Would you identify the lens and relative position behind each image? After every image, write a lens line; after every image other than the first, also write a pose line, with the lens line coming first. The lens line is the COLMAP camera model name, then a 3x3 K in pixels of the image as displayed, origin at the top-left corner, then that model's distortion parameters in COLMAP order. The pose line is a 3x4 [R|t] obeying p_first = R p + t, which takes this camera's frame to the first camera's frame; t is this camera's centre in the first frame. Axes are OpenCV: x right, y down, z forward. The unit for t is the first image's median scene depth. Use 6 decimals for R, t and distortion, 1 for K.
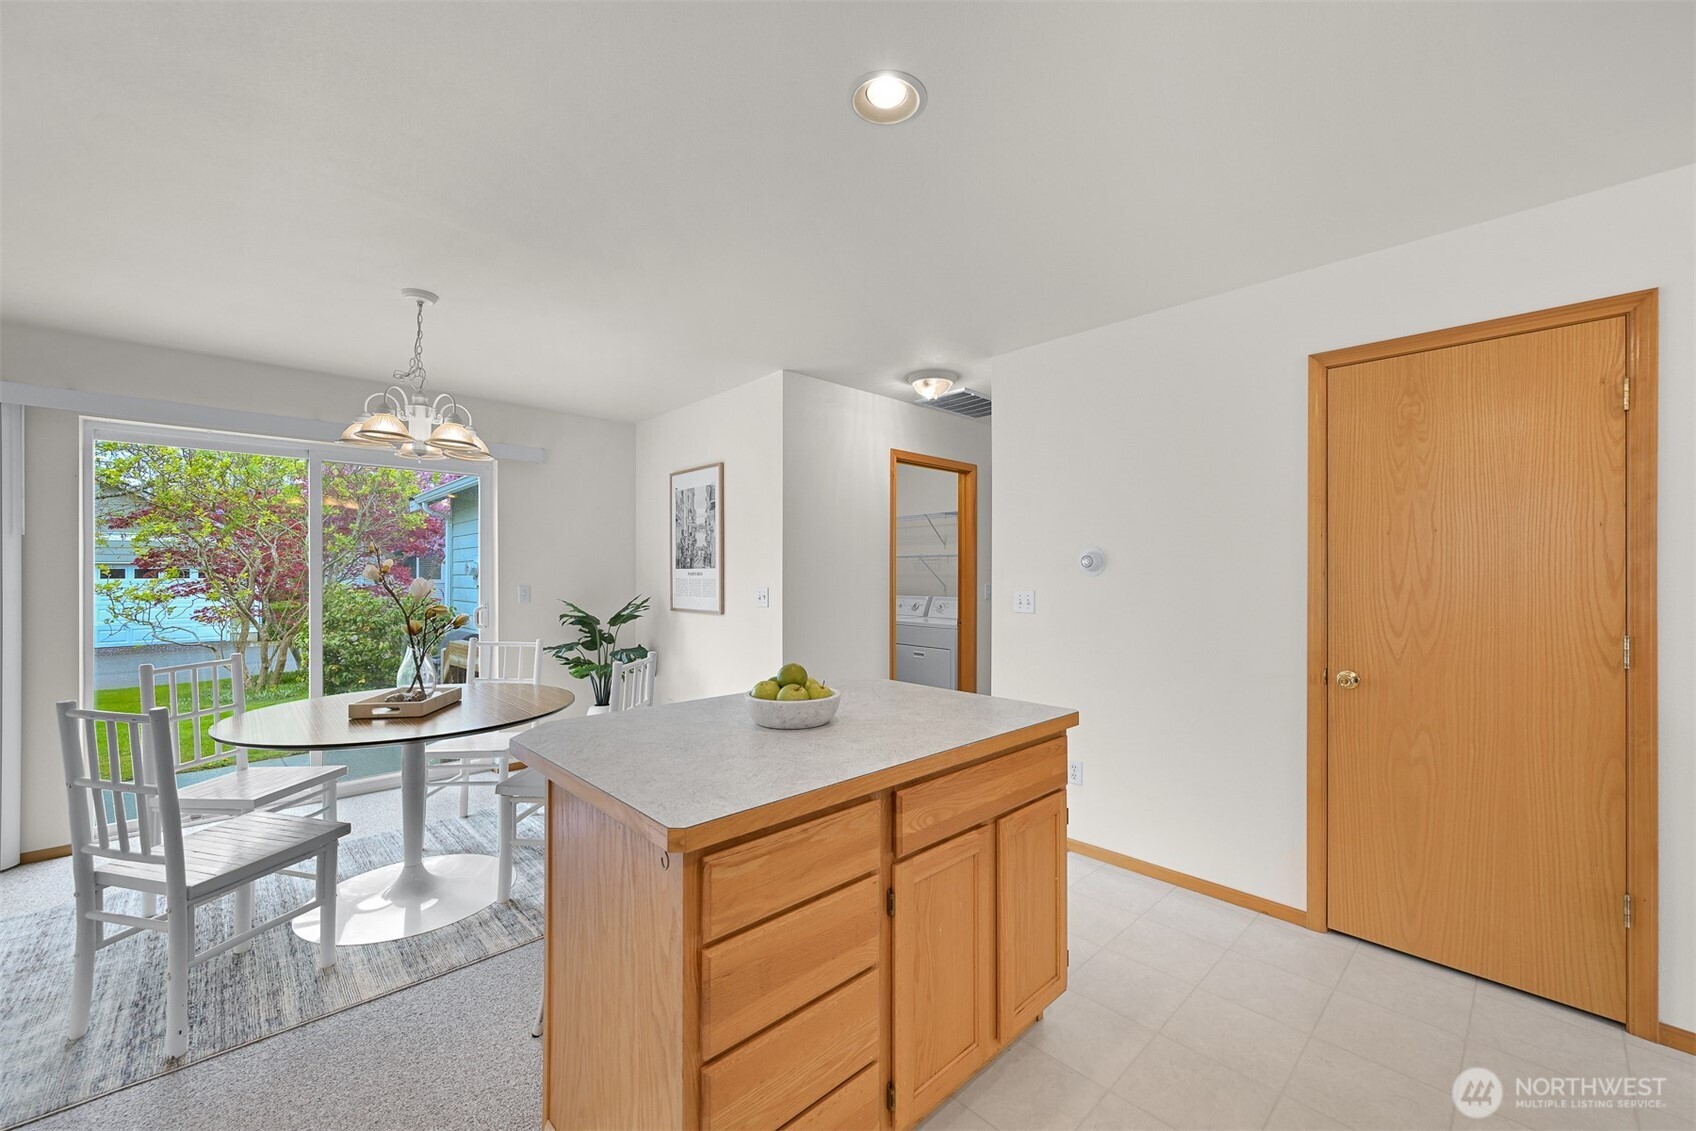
lens RADIAL K [[665.1, 0, 846.2], [0, 665.1, 573.5], [0, 0, 1]] dist [0.001250, 0.000059]
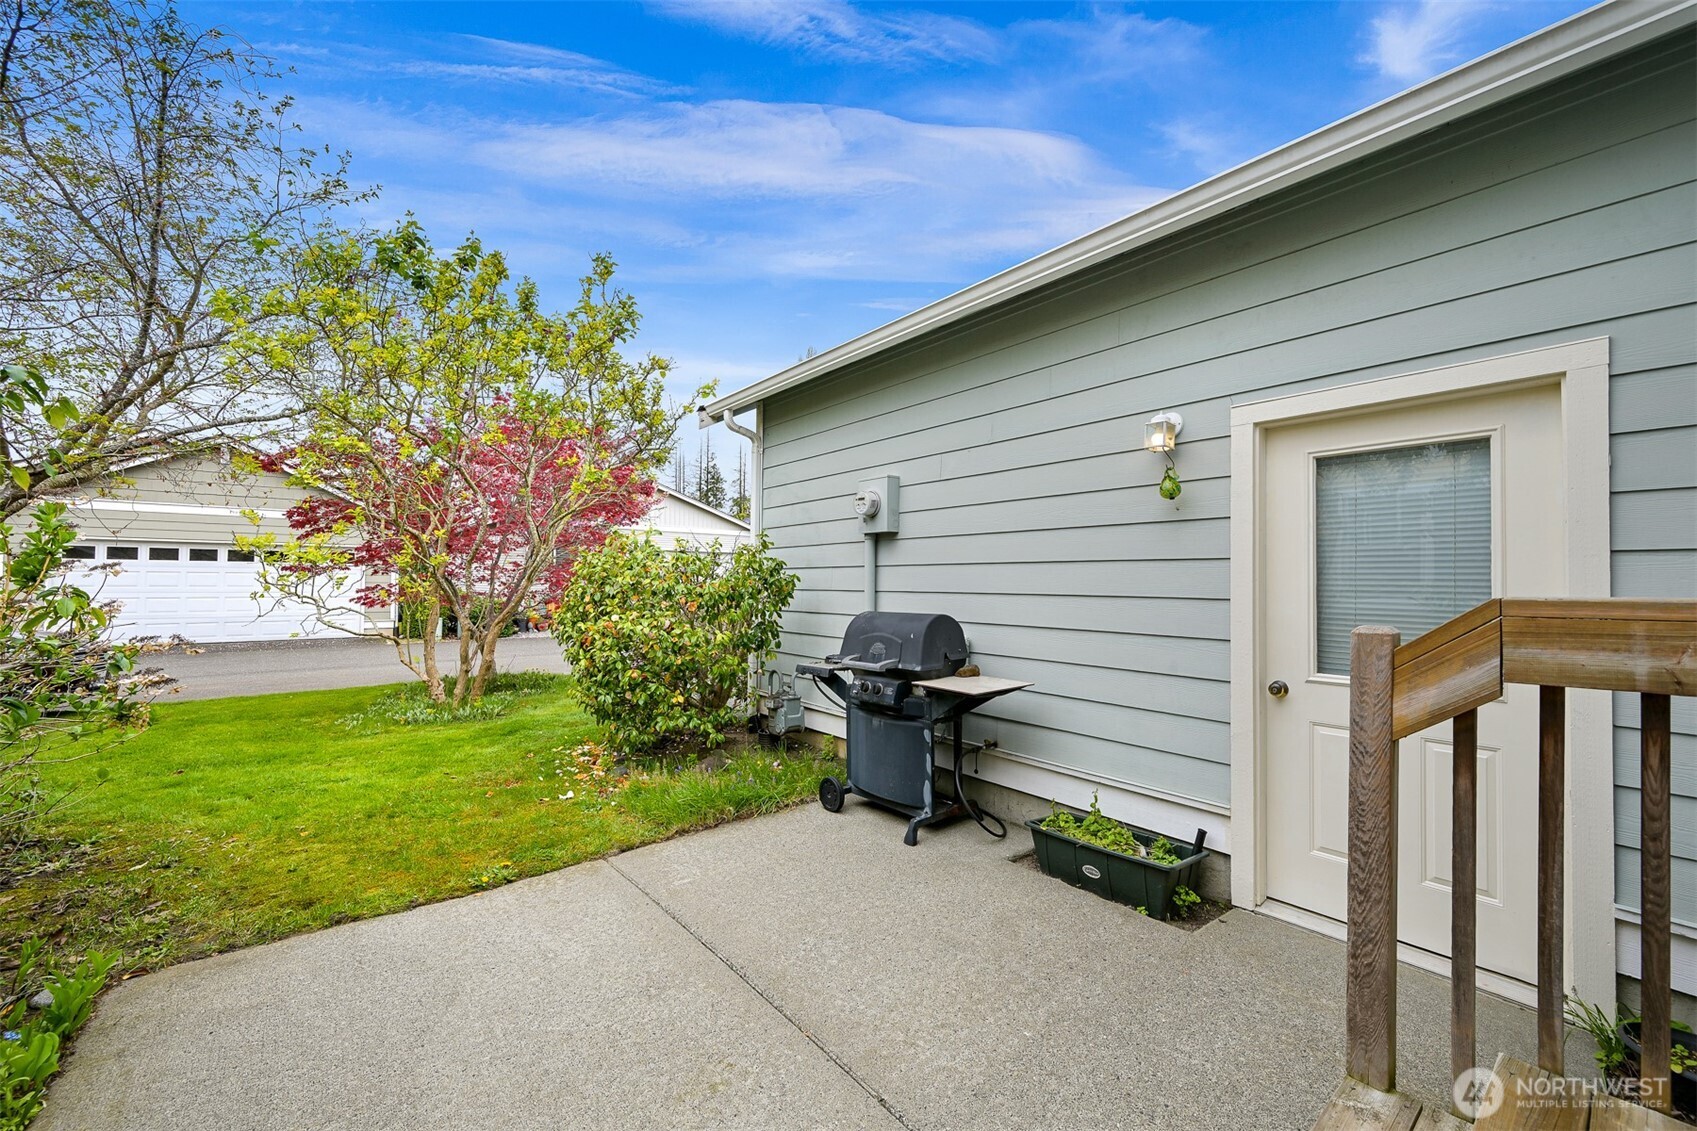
lens RADIAL K [[672.0, 0, 853.9], [0, 672.0, 578.4], [0, 0, 1]] dist [0.000218, -0.000040]
pose [[0.996730, 0.007966, -0.080413, -1.021242], [-0.008540, 0.999940, -0.006800, 0.117583], [0.080354, 0.007464, 0.996738, 0.845611]]
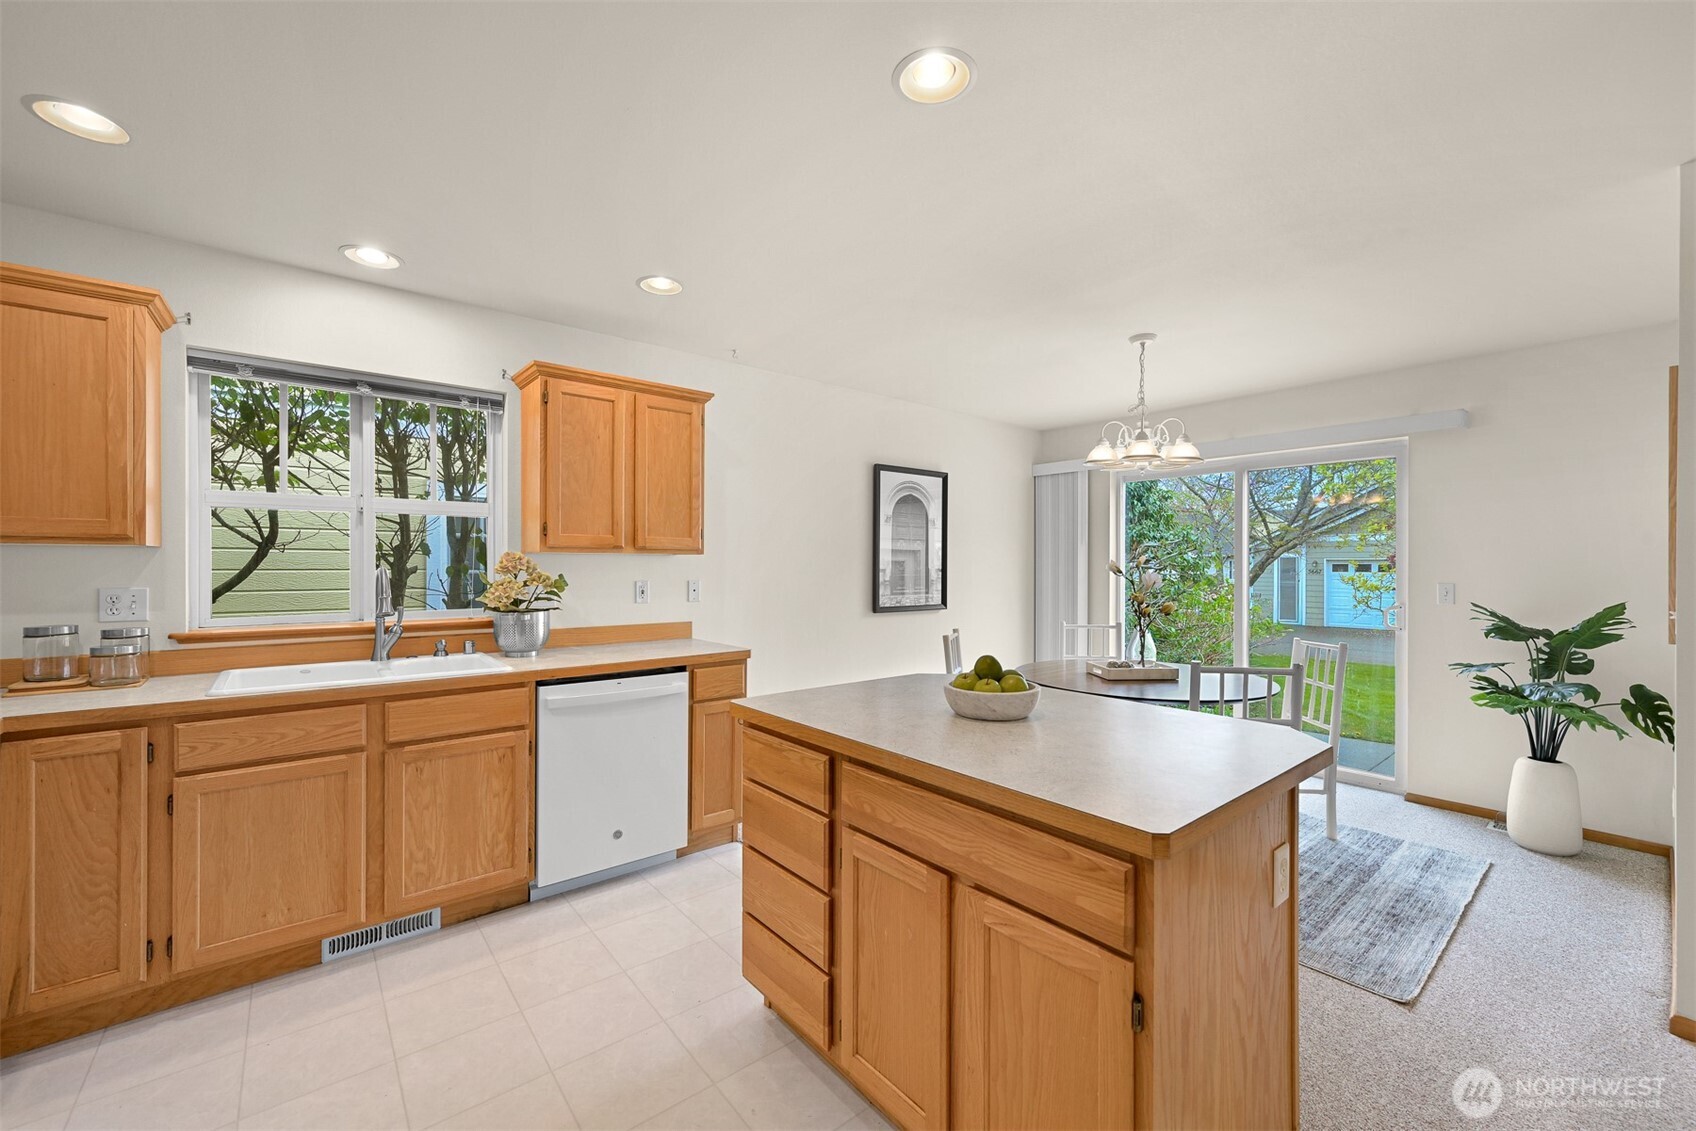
lens RADIAL K [[666.7, 0, 851.8], [0, 666.7, 568.1], [0, 0, 1]] dist [0.000502, 0.000052]
pose [[-0.066032, 0.001914, -0.997816, 0.392202], [-0.001384, 0.999997, 0.002010, 0.000089], [0.997817, 0.001514, -0.066029, 0.356154]]
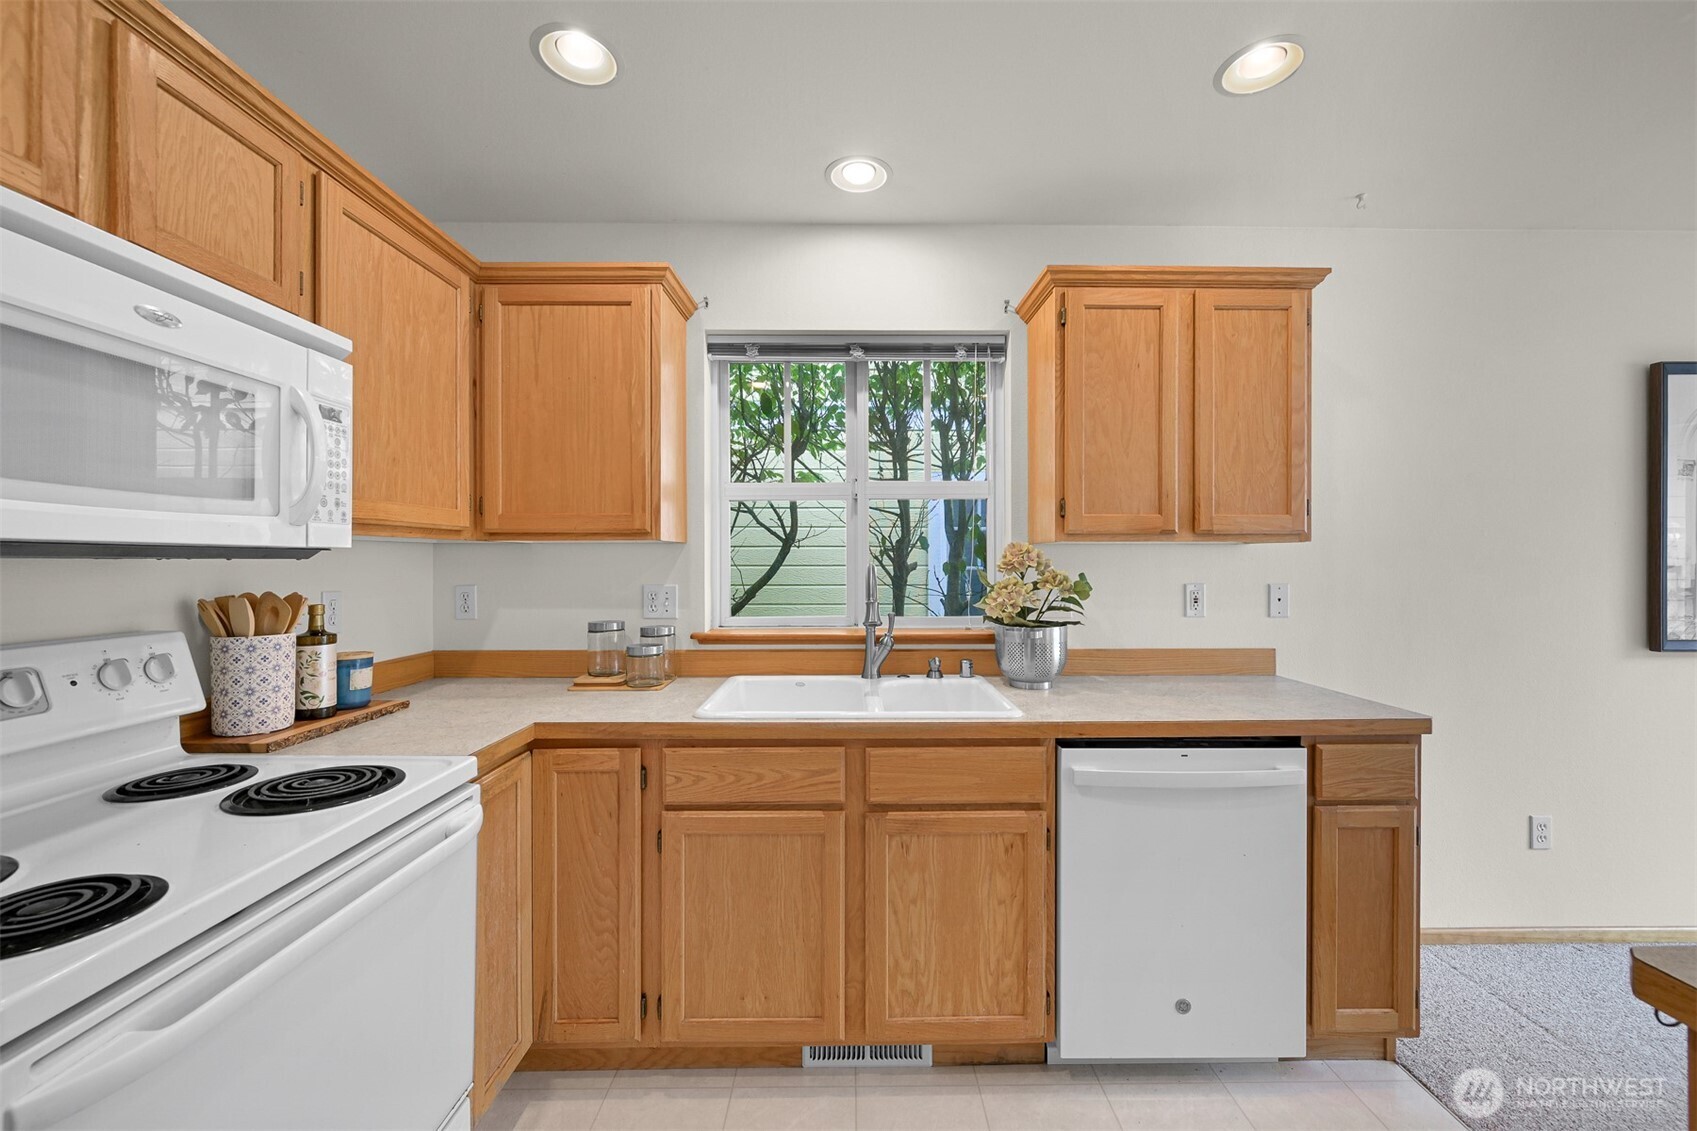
lens RADIAL K [[674.6, 0, 863.0], [0, 674.6, 559.1], [0, 0, 1]] dist [0.000286, -0.000139]
pose [[-0.674985, -0.003054, -0.737825, 0.184941], [0.000925, 0.999987, -0.004985, 0.000279], [0.737830, -0.004047, -0.674974, 0.219571]]
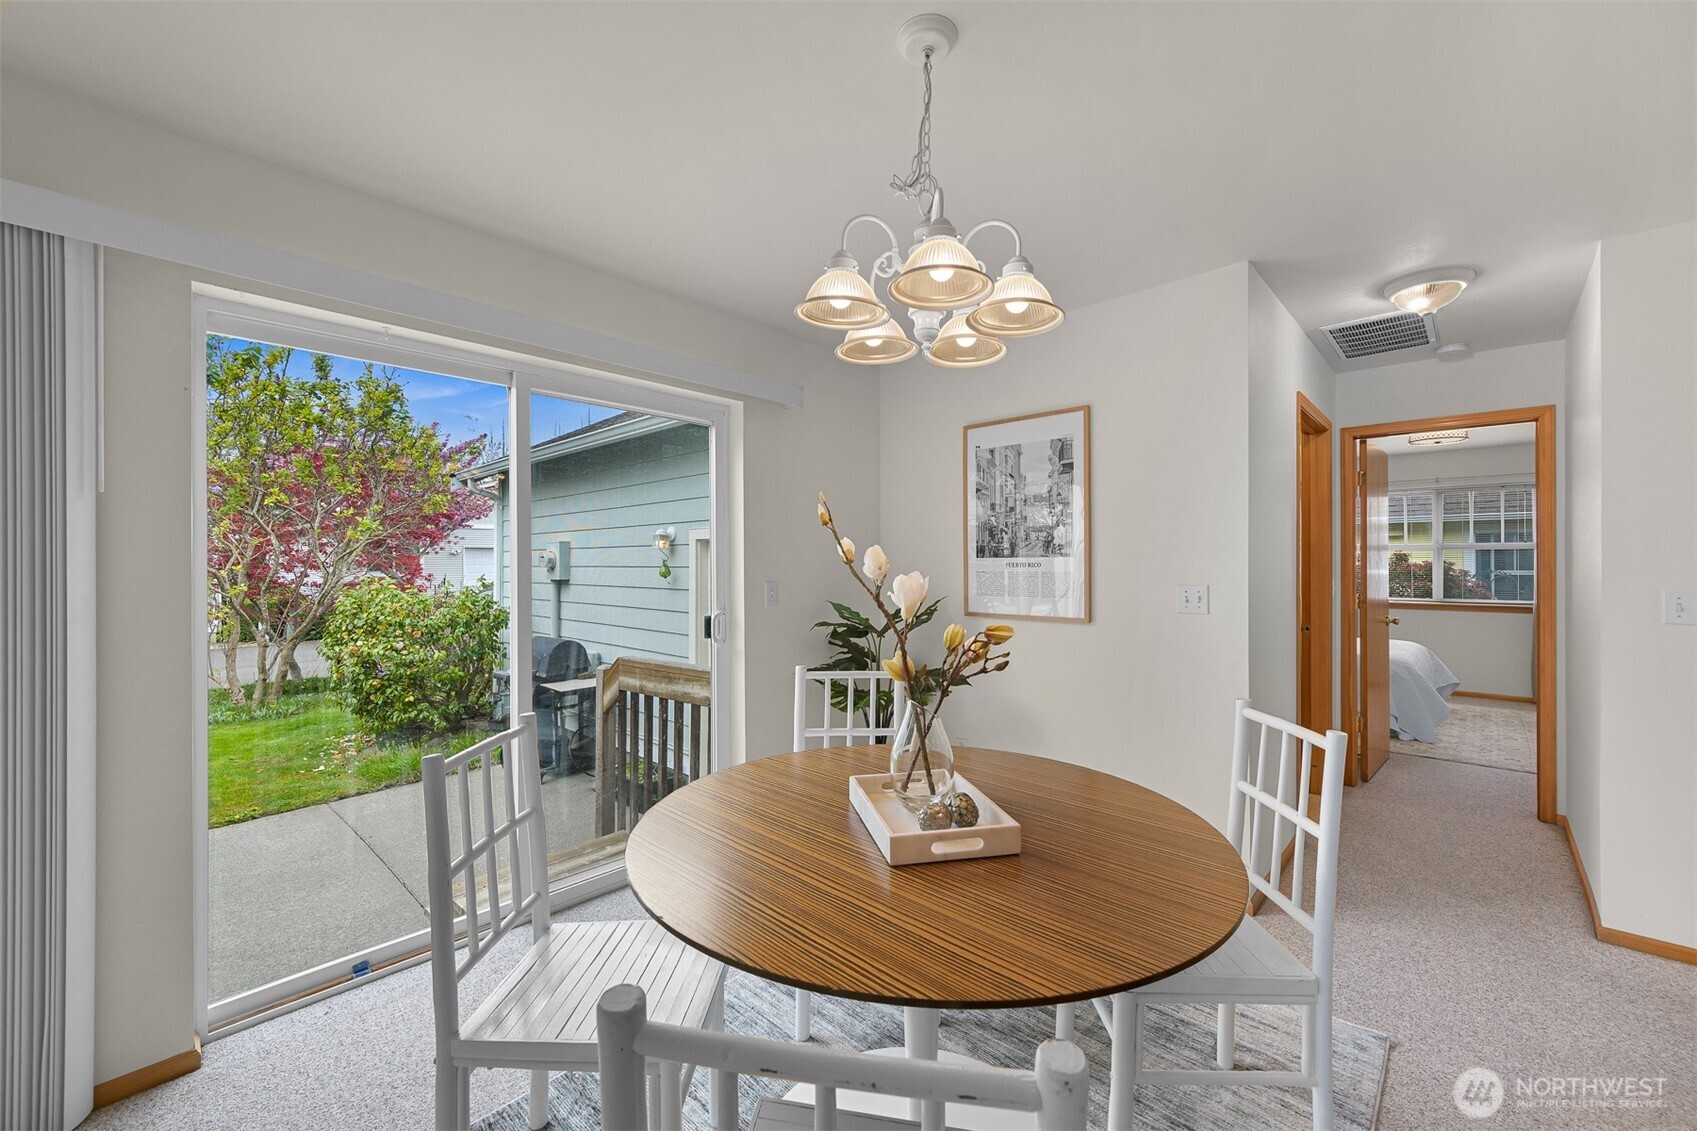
lens RADIAL K [[669.9, 0, 848.5], [0, 669.9, 565.5], [0, 0, 1]] dist [-0.006935, 0.000167]
pose [[0.998043, -0.001291, 0.062516, -0.474993], [0.001230, 0.999999, 0.001015, 0.000316], [-0.062517, -0.000936, 0.998043, 0.307669]]
